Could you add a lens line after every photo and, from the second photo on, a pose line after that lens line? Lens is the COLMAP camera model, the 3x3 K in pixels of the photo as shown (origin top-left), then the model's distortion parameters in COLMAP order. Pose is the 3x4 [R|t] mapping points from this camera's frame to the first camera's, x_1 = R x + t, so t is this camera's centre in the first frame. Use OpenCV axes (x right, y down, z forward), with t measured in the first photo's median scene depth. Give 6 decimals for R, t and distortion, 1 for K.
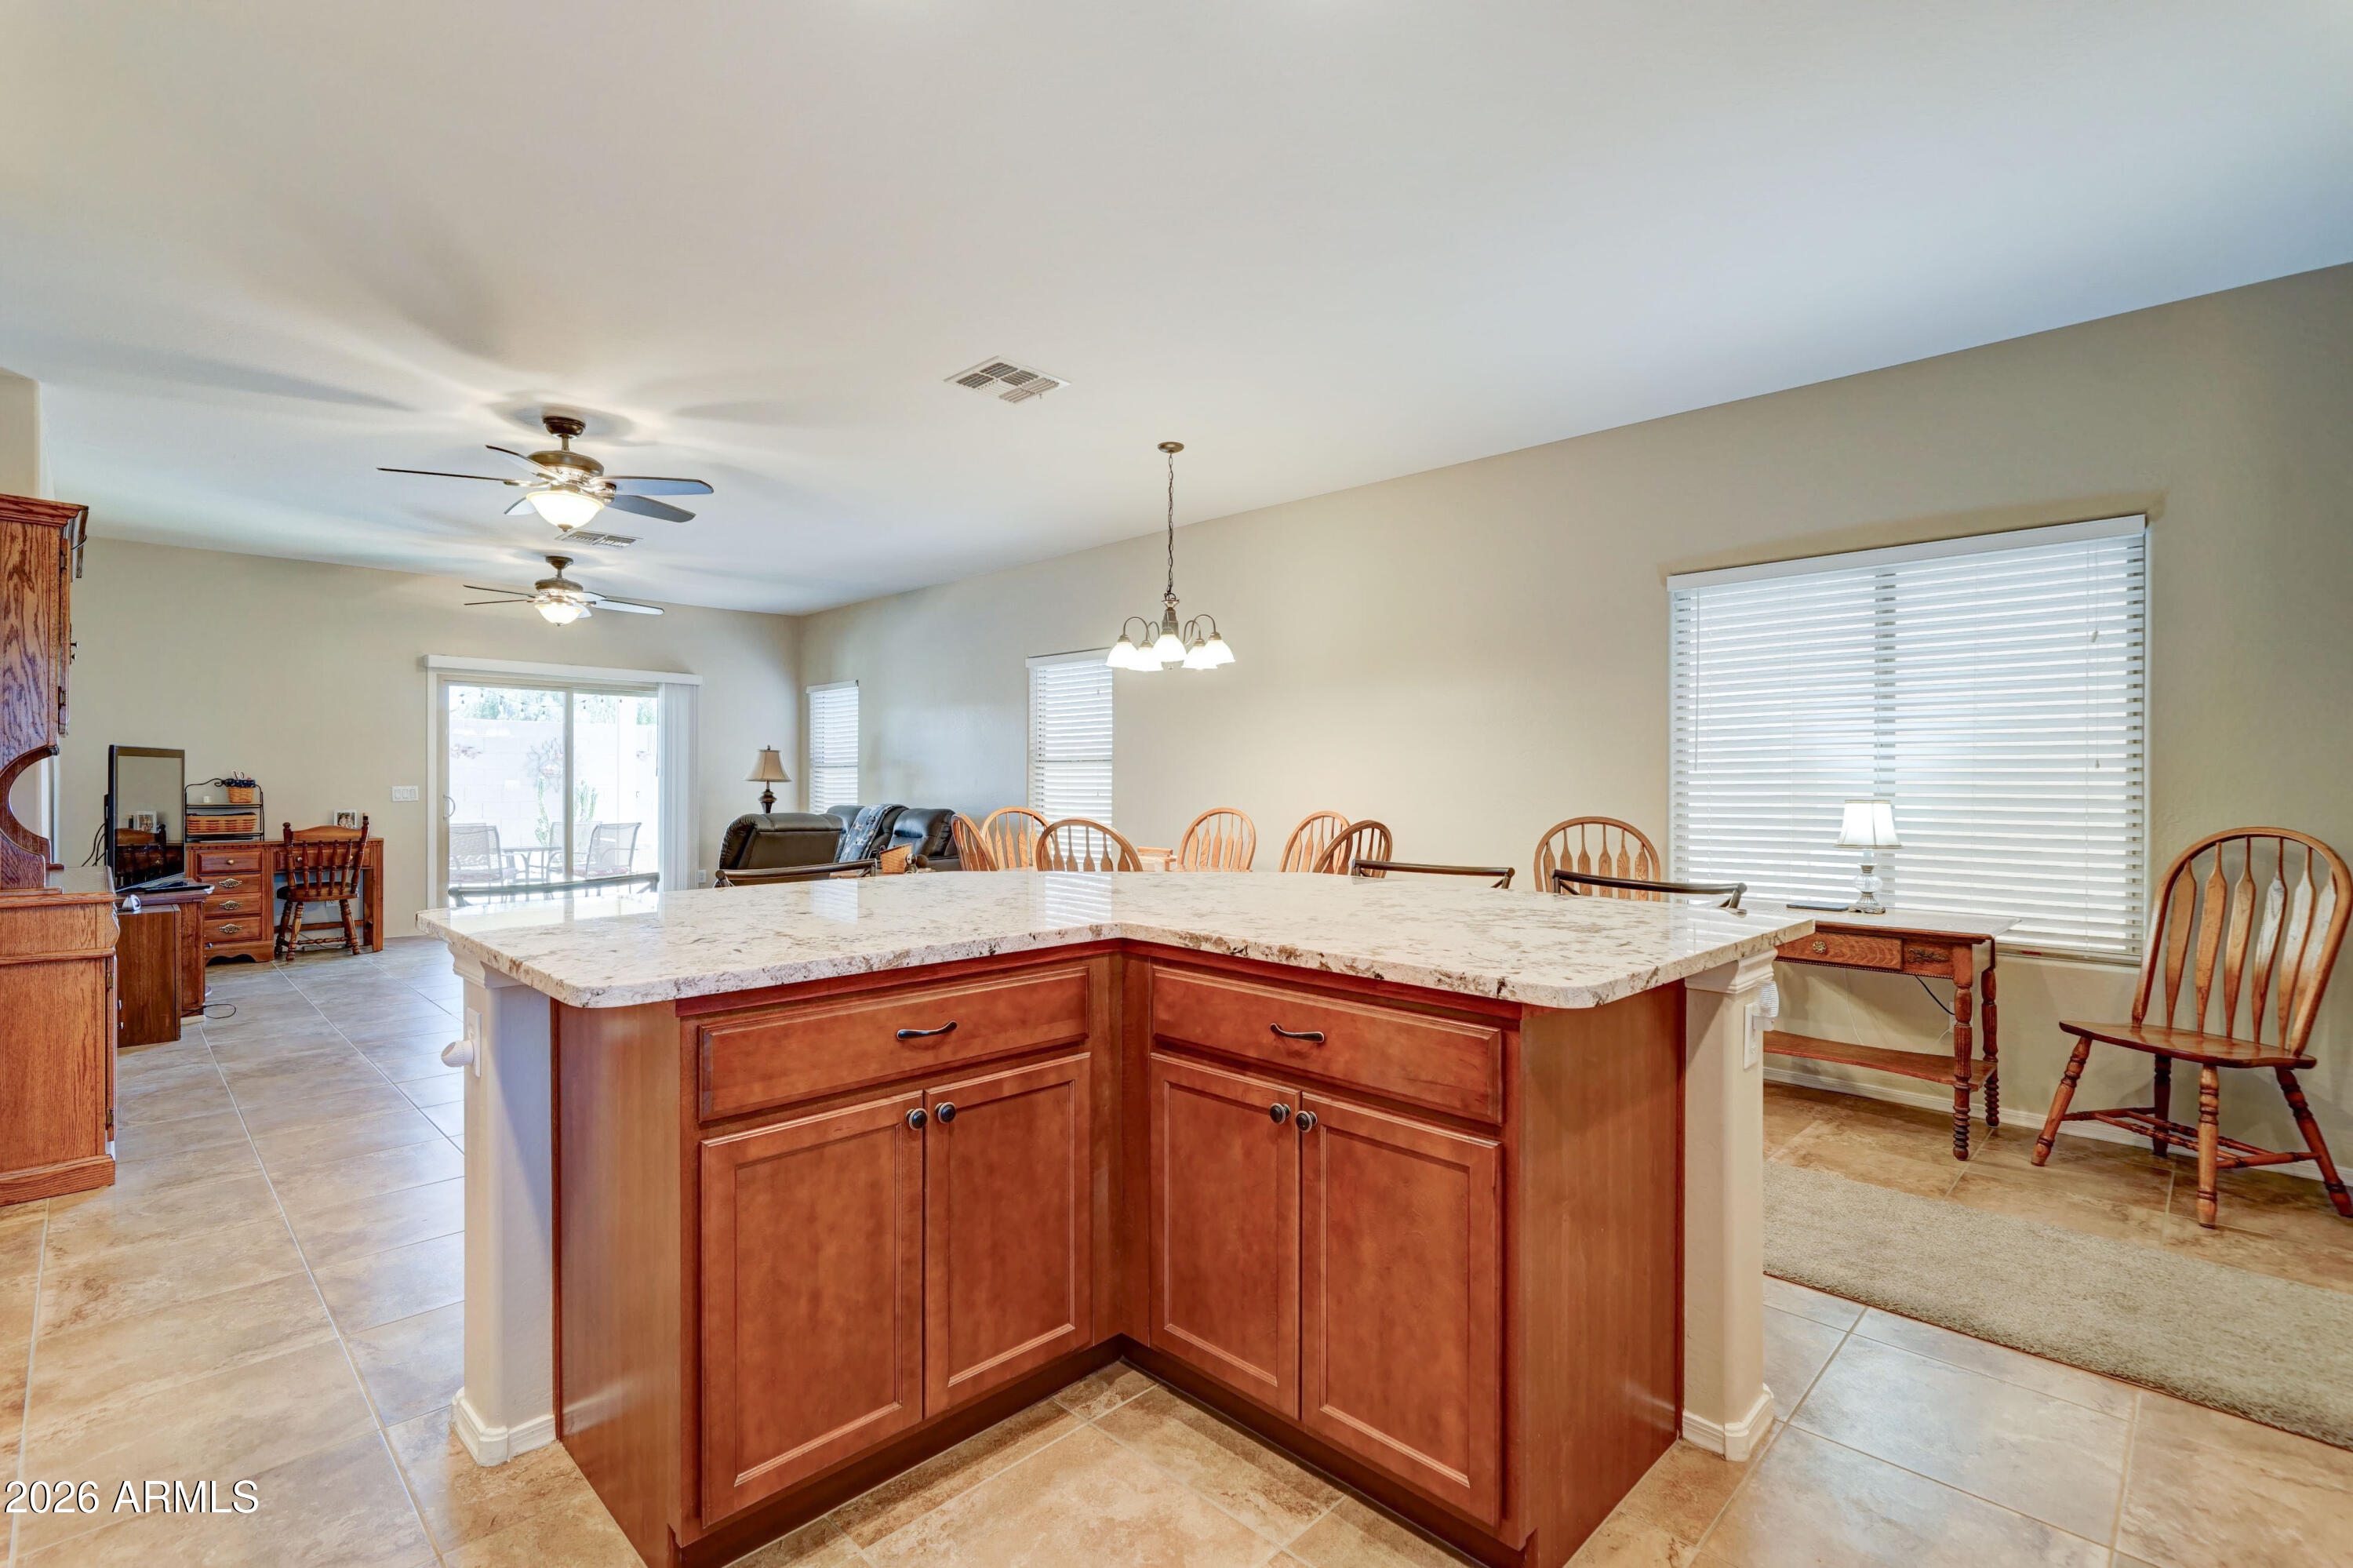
lens RADIAL K [[1078.6, 0, 1188.3], [0, 1078.6, 788.1], [0, 0, 1]] dist [0.011511, -0.001023]
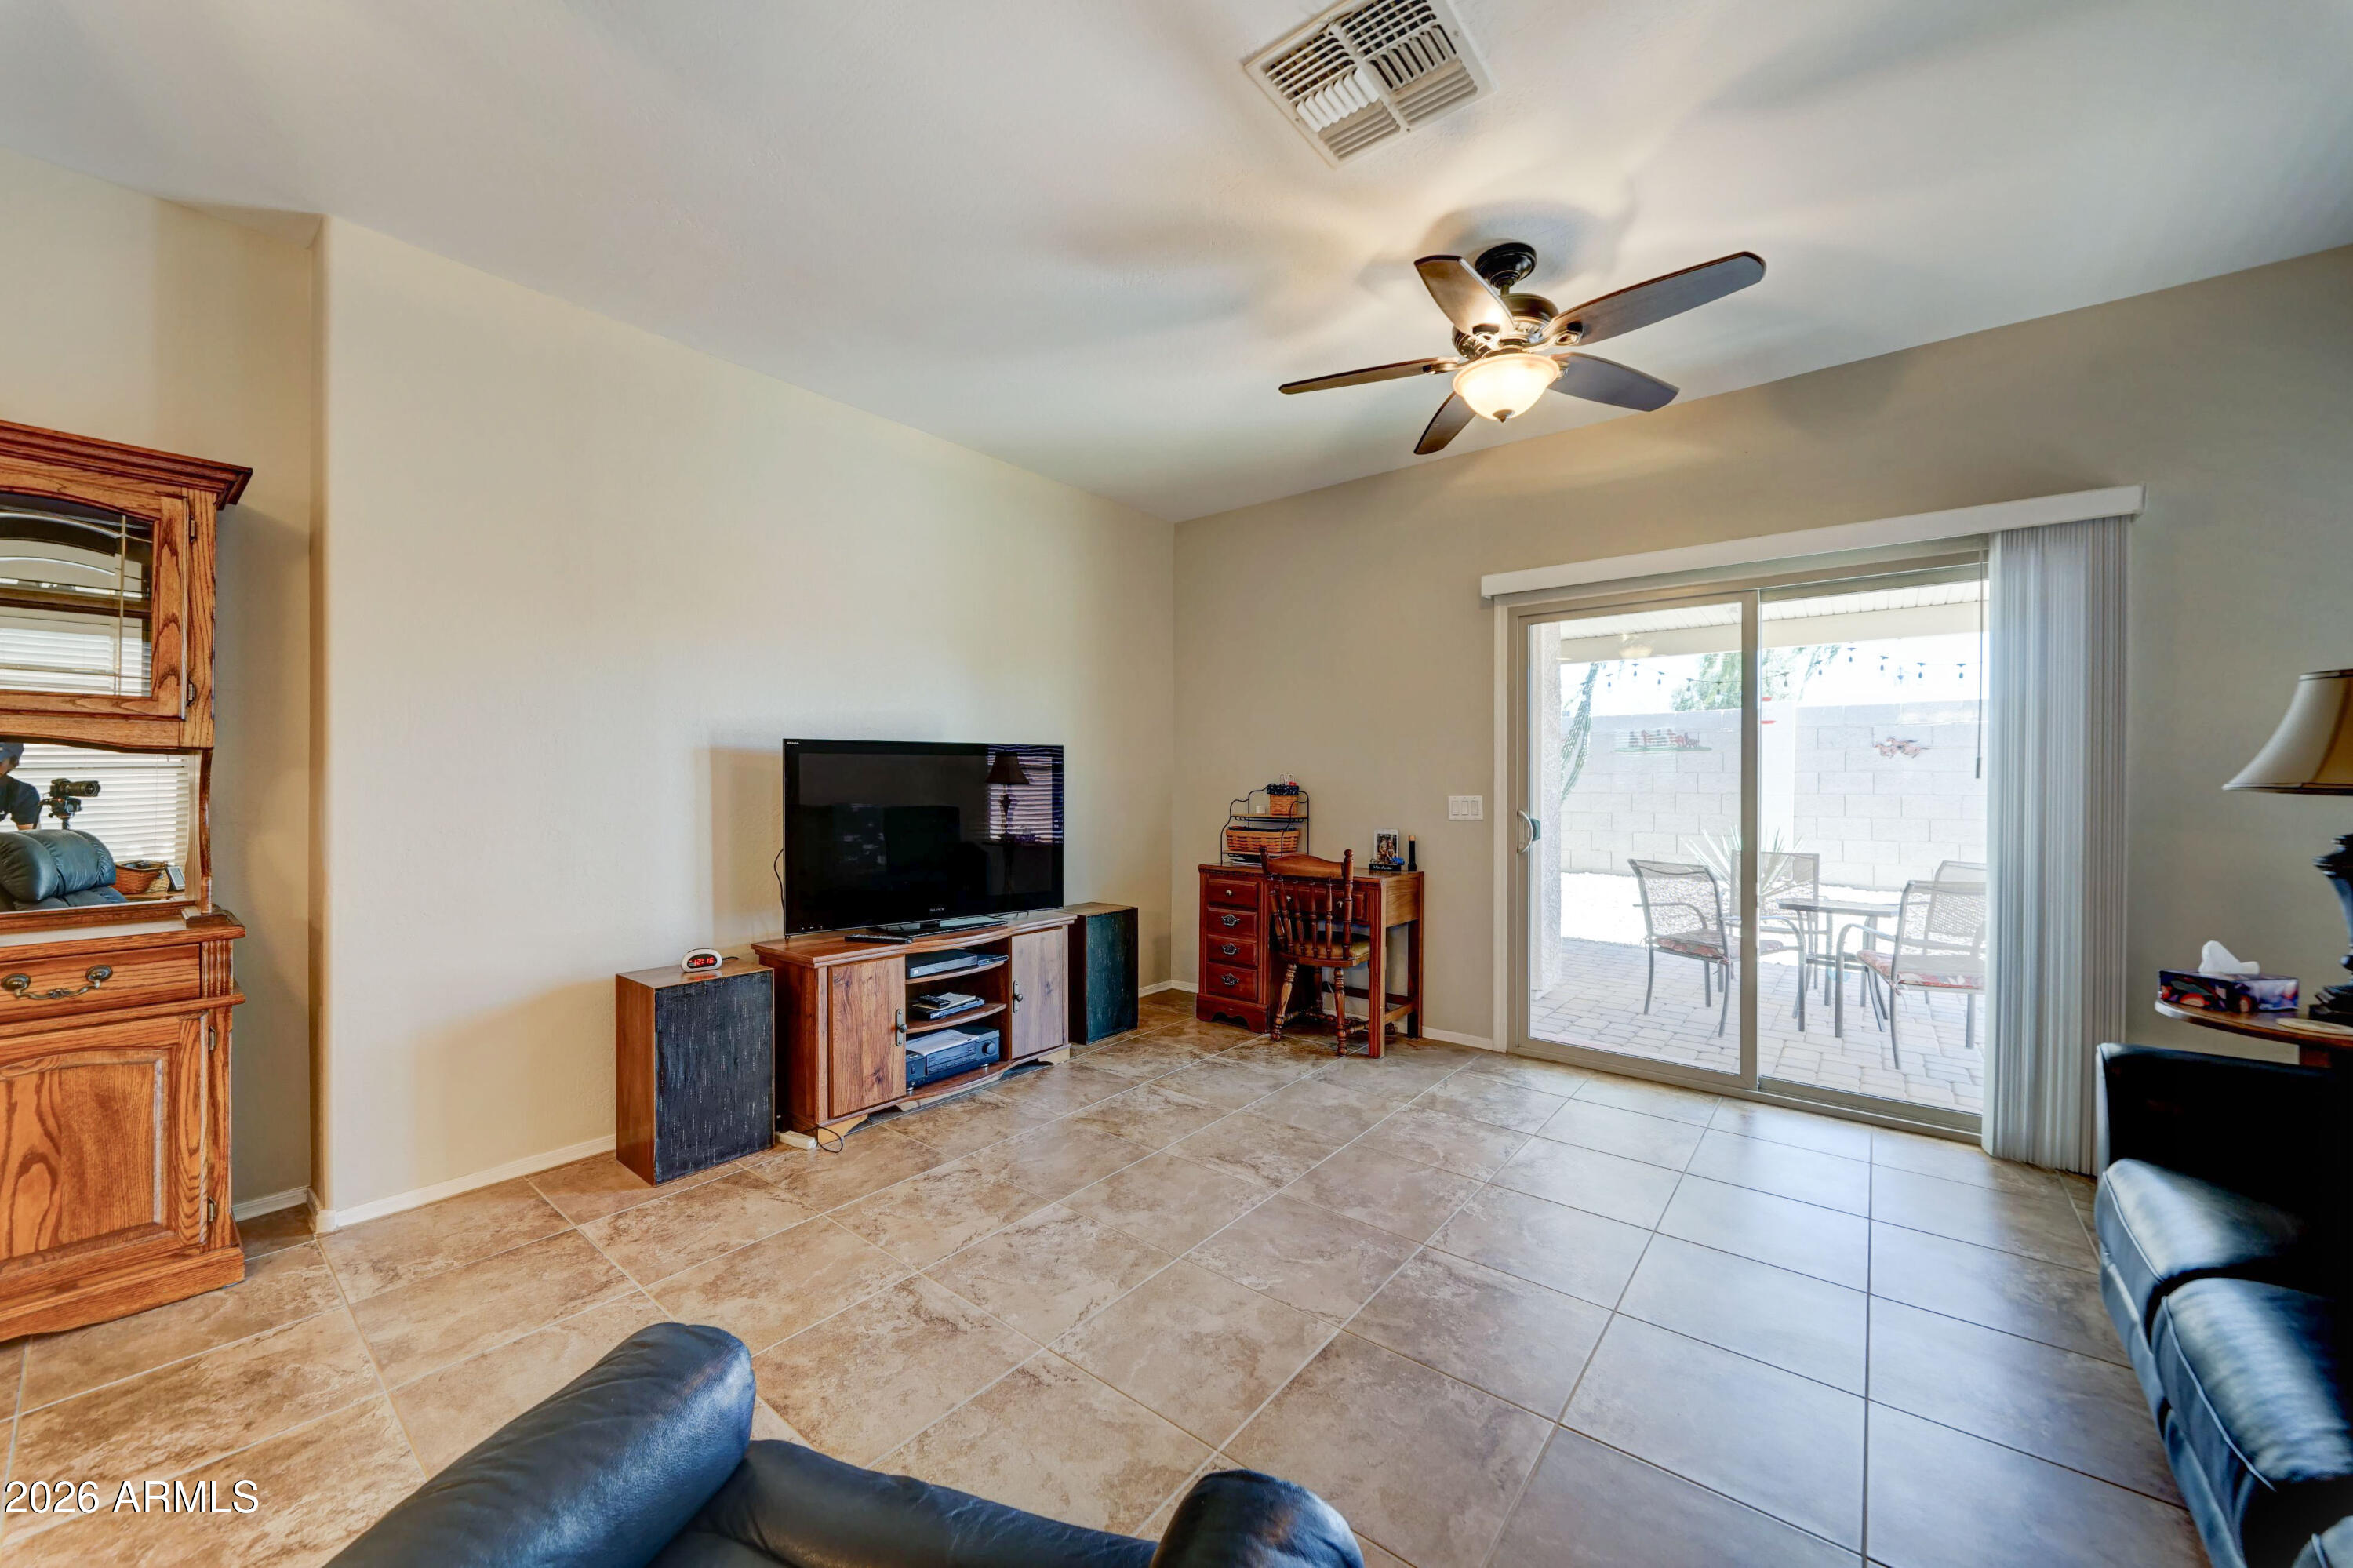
lens RADIAL K [[886.7, 0, 1186.0], [0, 886.7, 788.2], [0, 0, 1]] dist [-0.002219, 0.000189]
pose [[0.099386, 0.008981, -0.995008, -0.262644], [-0.008533, 0.999930, 0.008173, -0.009672], [0.995012, 0.007678, 0.099456, 0.881548]]
